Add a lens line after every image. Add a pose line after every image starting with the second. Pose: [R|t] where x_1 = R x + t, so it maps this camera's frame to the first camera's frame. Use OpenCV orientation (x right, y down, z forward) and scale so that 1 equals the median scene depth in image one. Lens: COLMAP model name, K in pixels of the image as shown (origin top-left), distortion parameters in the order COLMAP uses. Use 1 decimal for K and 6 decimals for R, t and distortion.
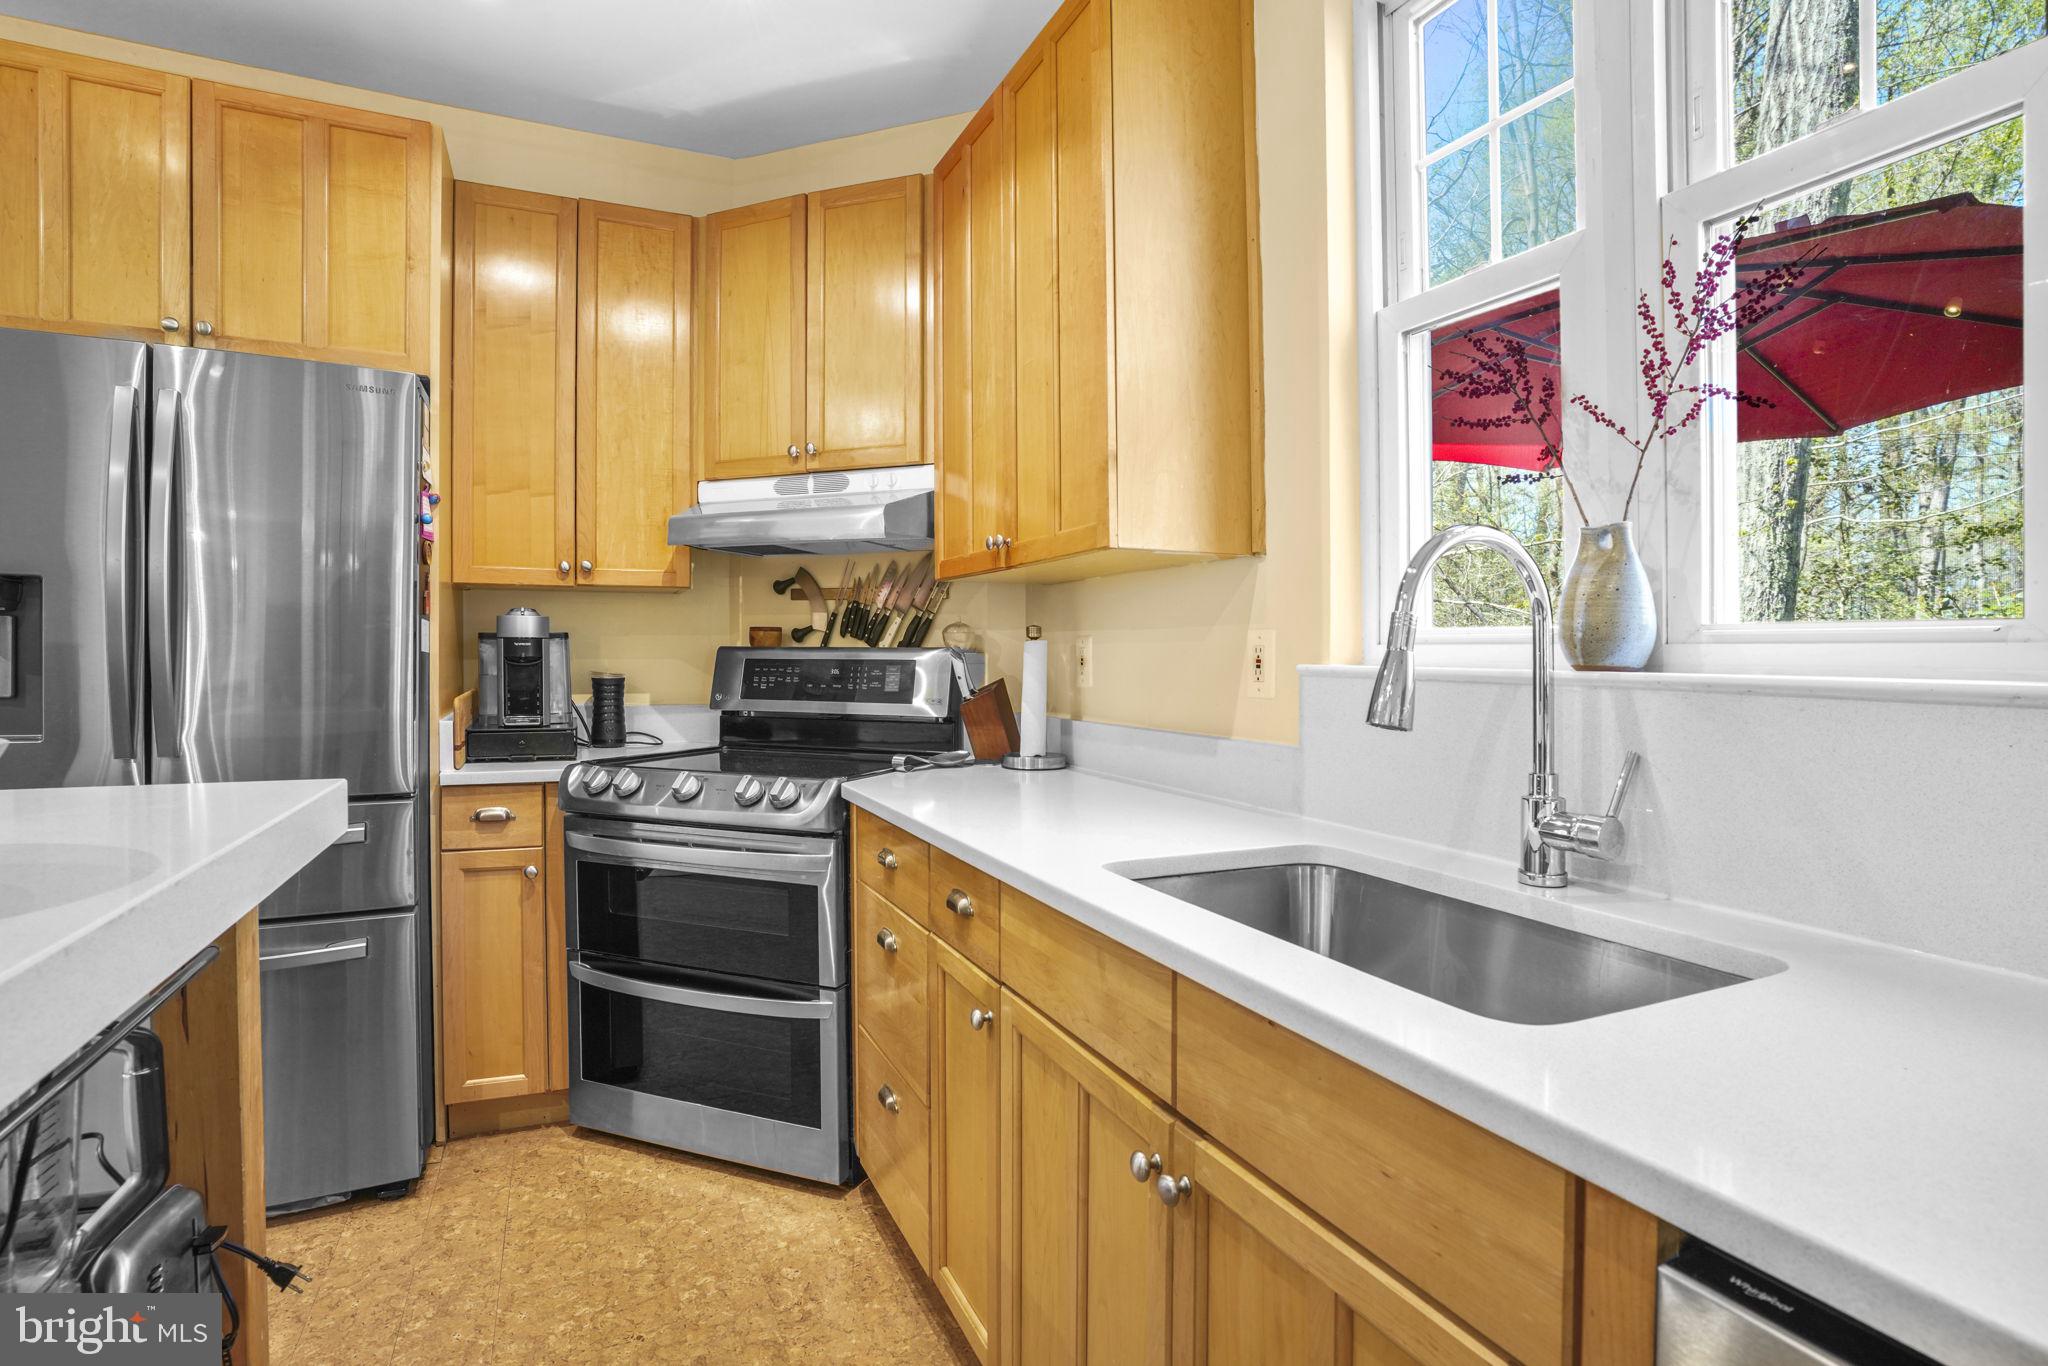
lens RADIAL K [[1000.7, 0, 1029.6], [0, 1000.7, 642.6], [0, 0, 1]] dist [-0.065376, 0.000049]
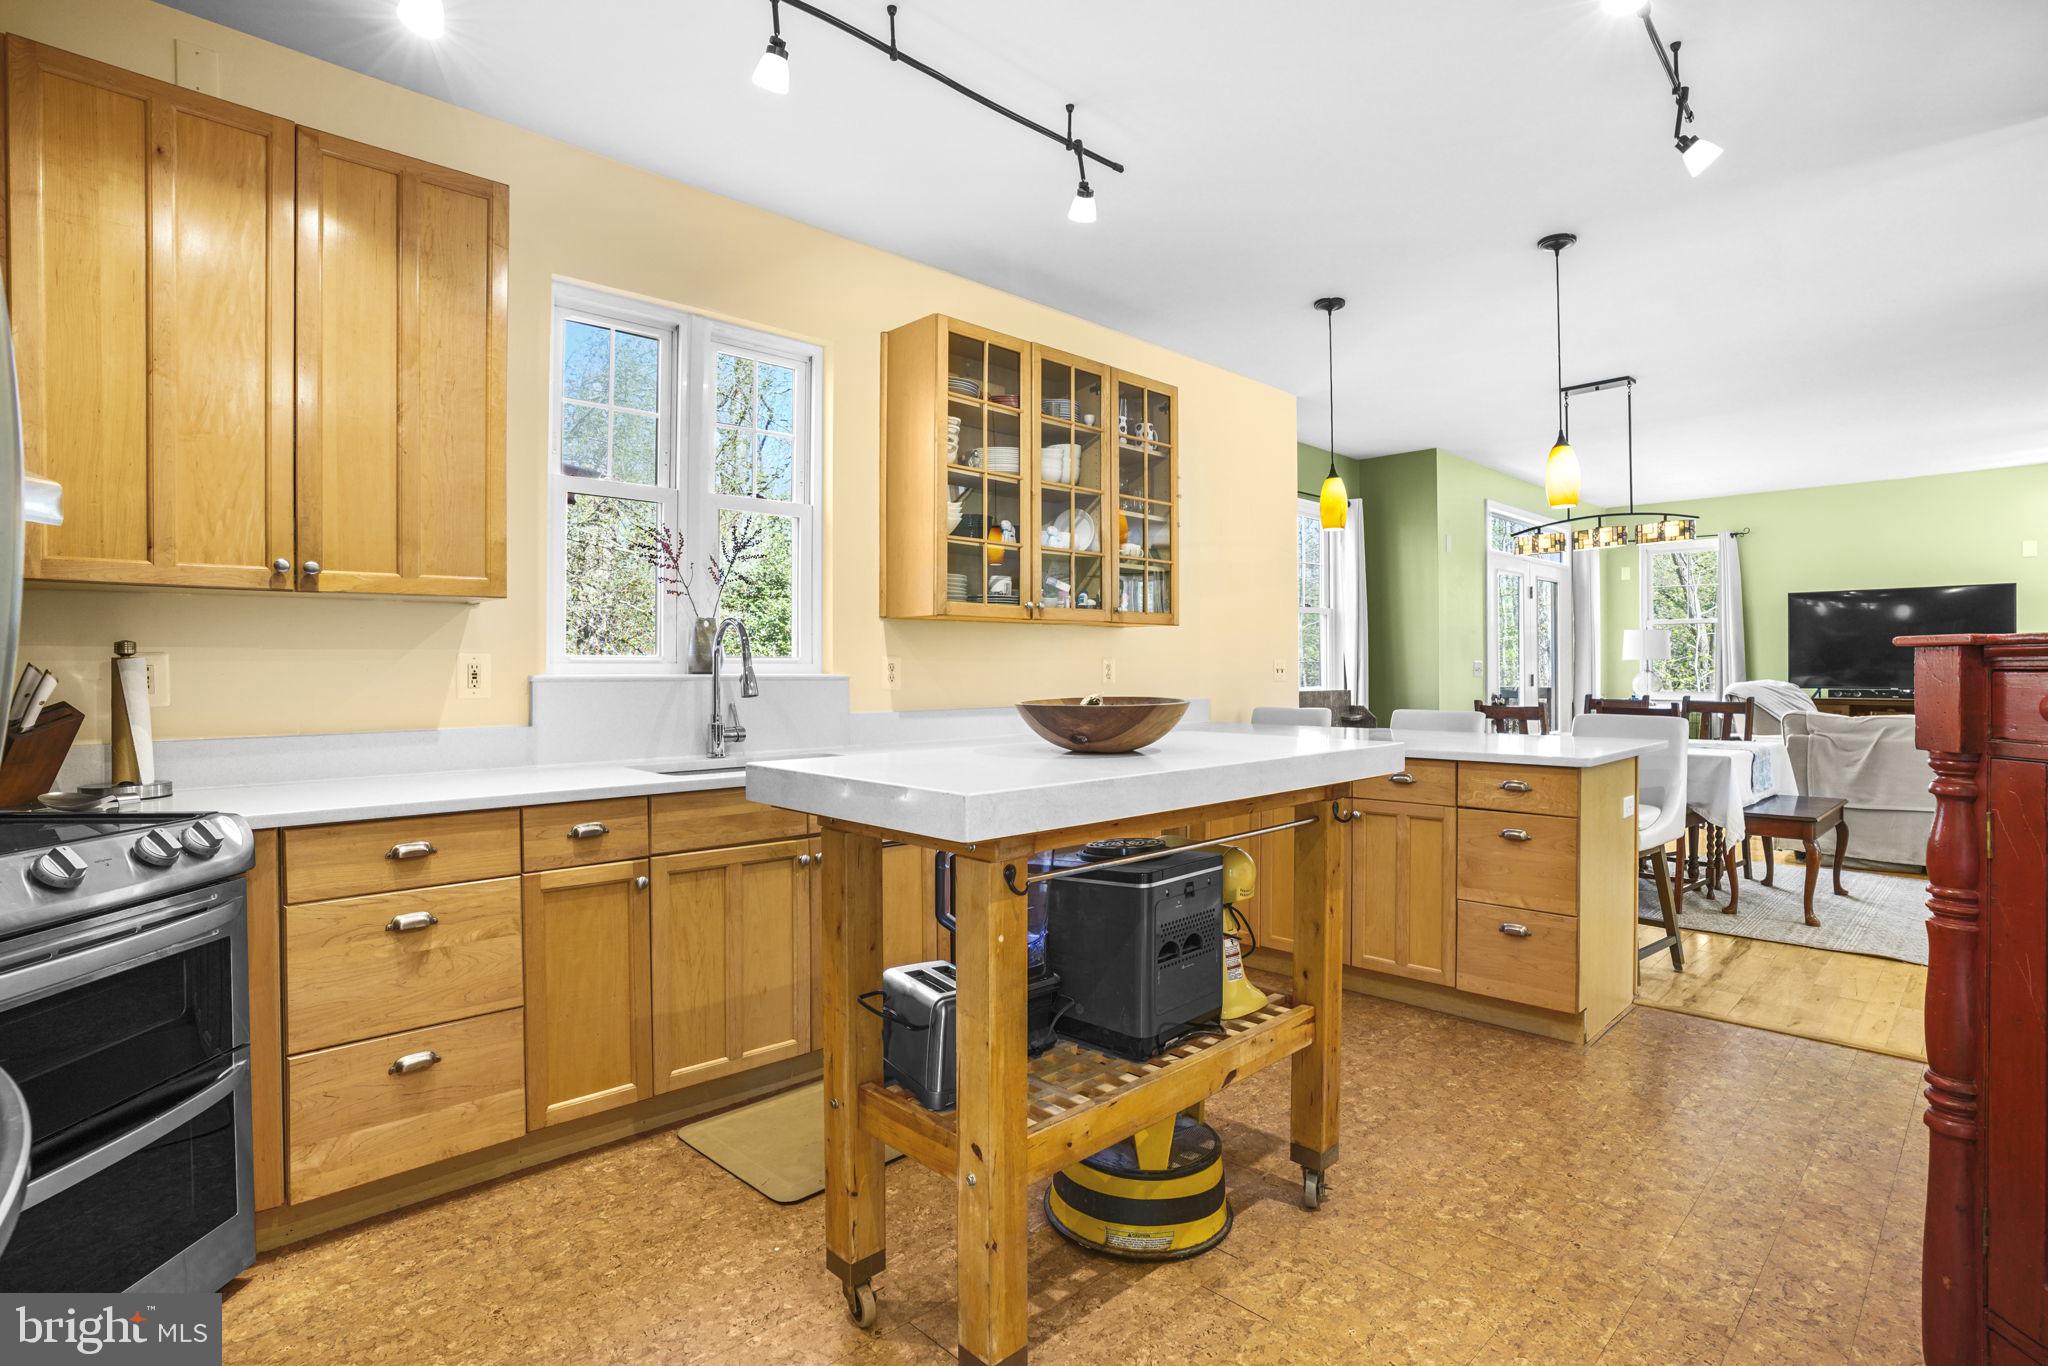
lens RADIAL K [[976.0, 0, 1032.2], [0, 976.0, 653.4], [0, 0, 1]] dist [-0.061425, 0.011151]
pose [[-0.316996, 0.012400, 0.948346, -1.034020], [-0.001922, 0.999904, -0.013716, 0.003753], [-0.948425, -0.006171, -0.316942, 0.498568]]
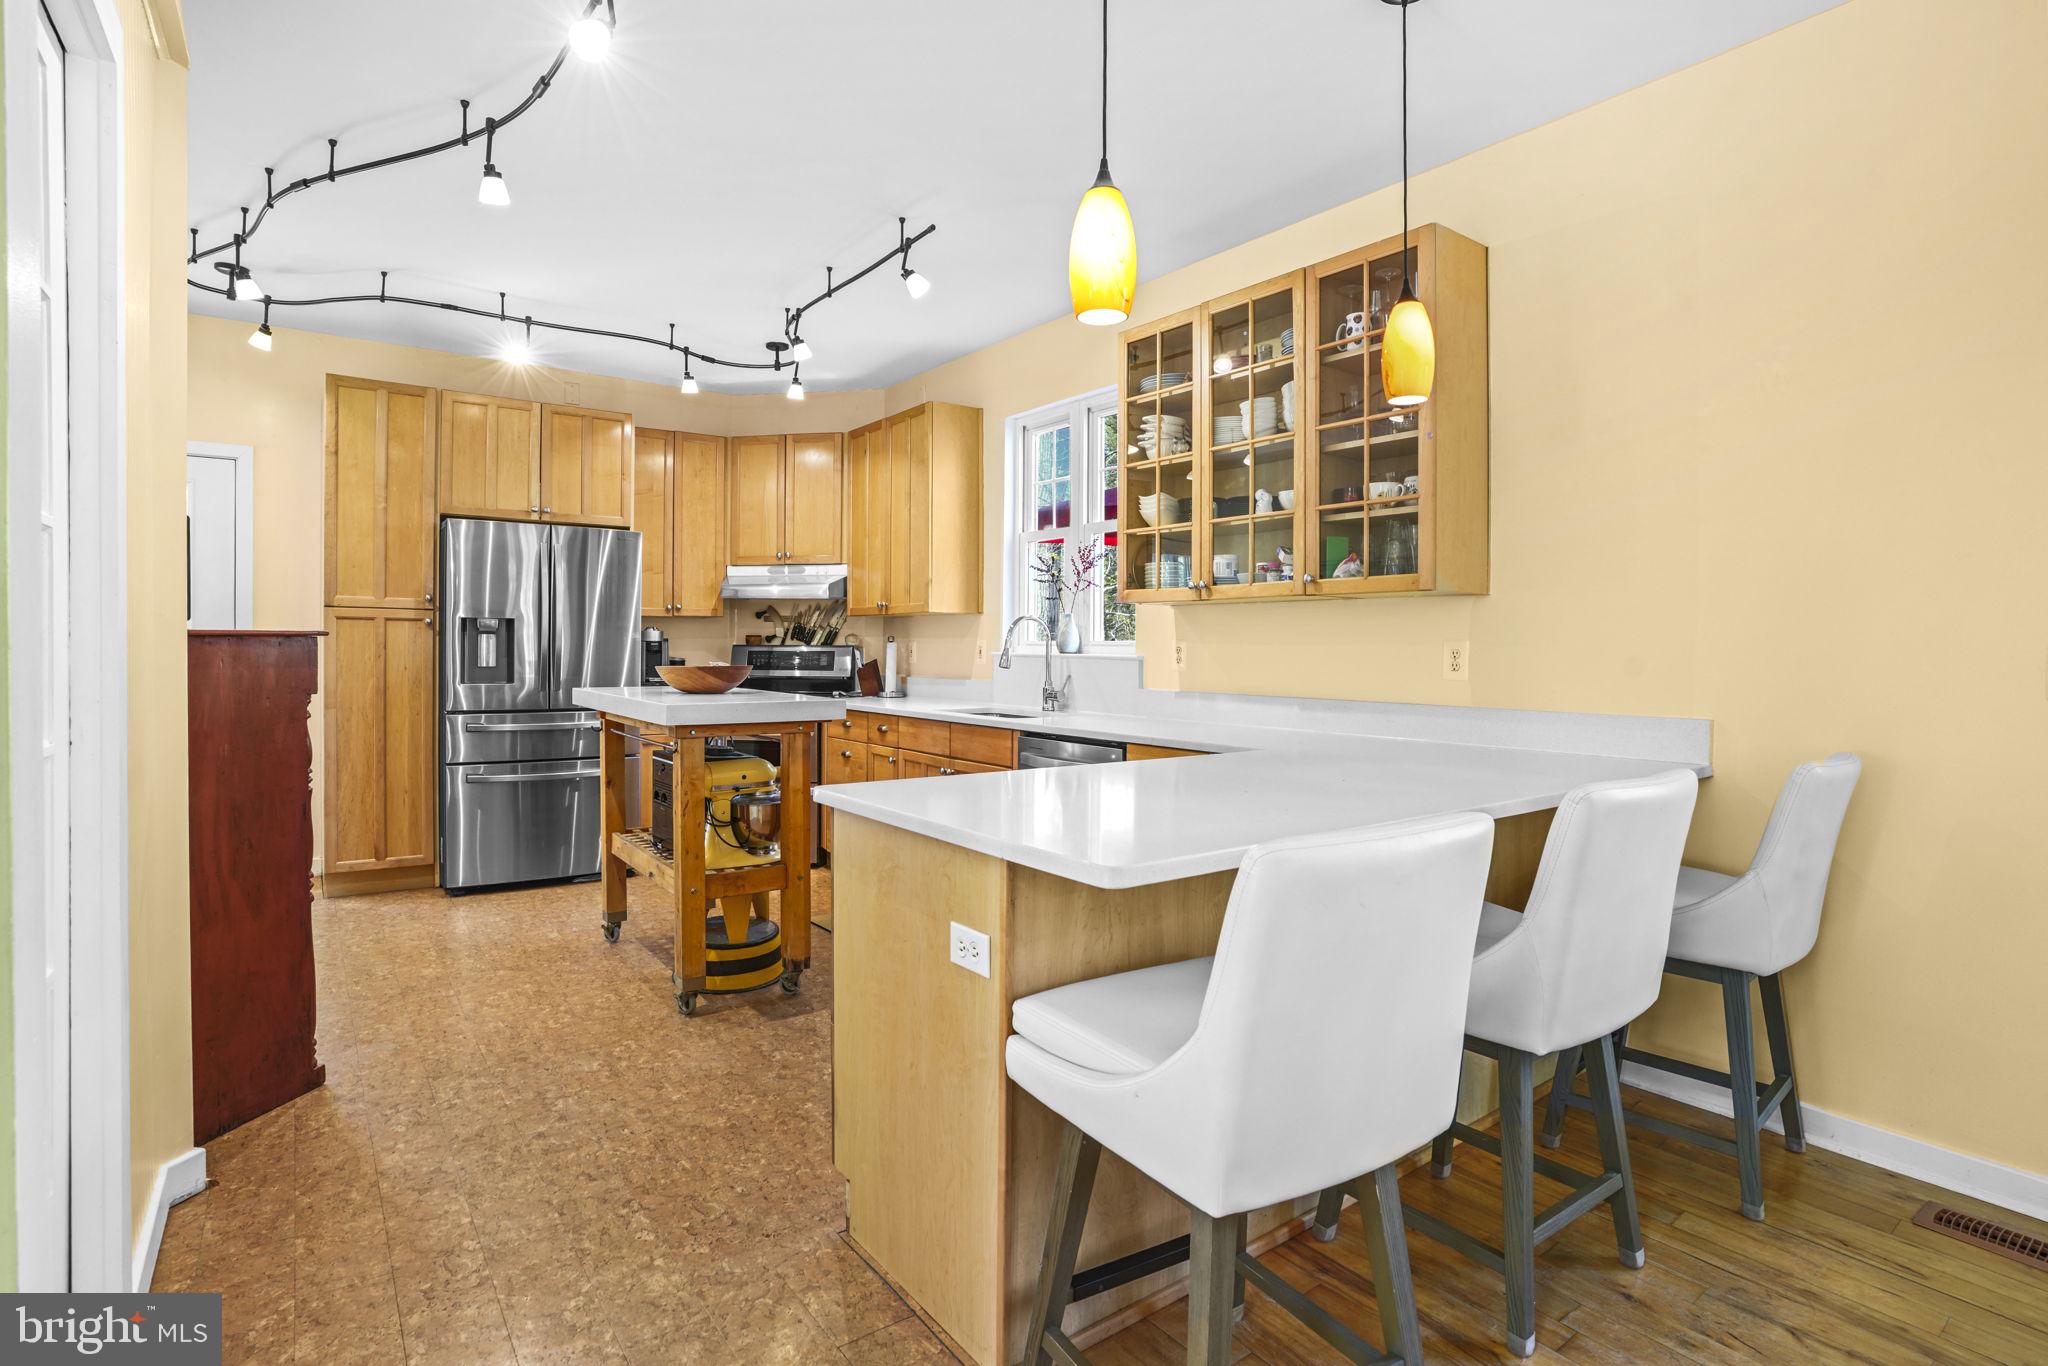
lens RADIAL K [[1000.7, 0, 1029.6], [0, 1000.7, 642.6], [0, 0, 1]] dist [-0.065376, 0.000049]
pose [[0.977346, 0.001685, 0.211643, -0.170355], [-0.003002, 0.999978, 0.005898, -0.016344], [-0.211628, -0.006400, 0.977329, -1.301026]]
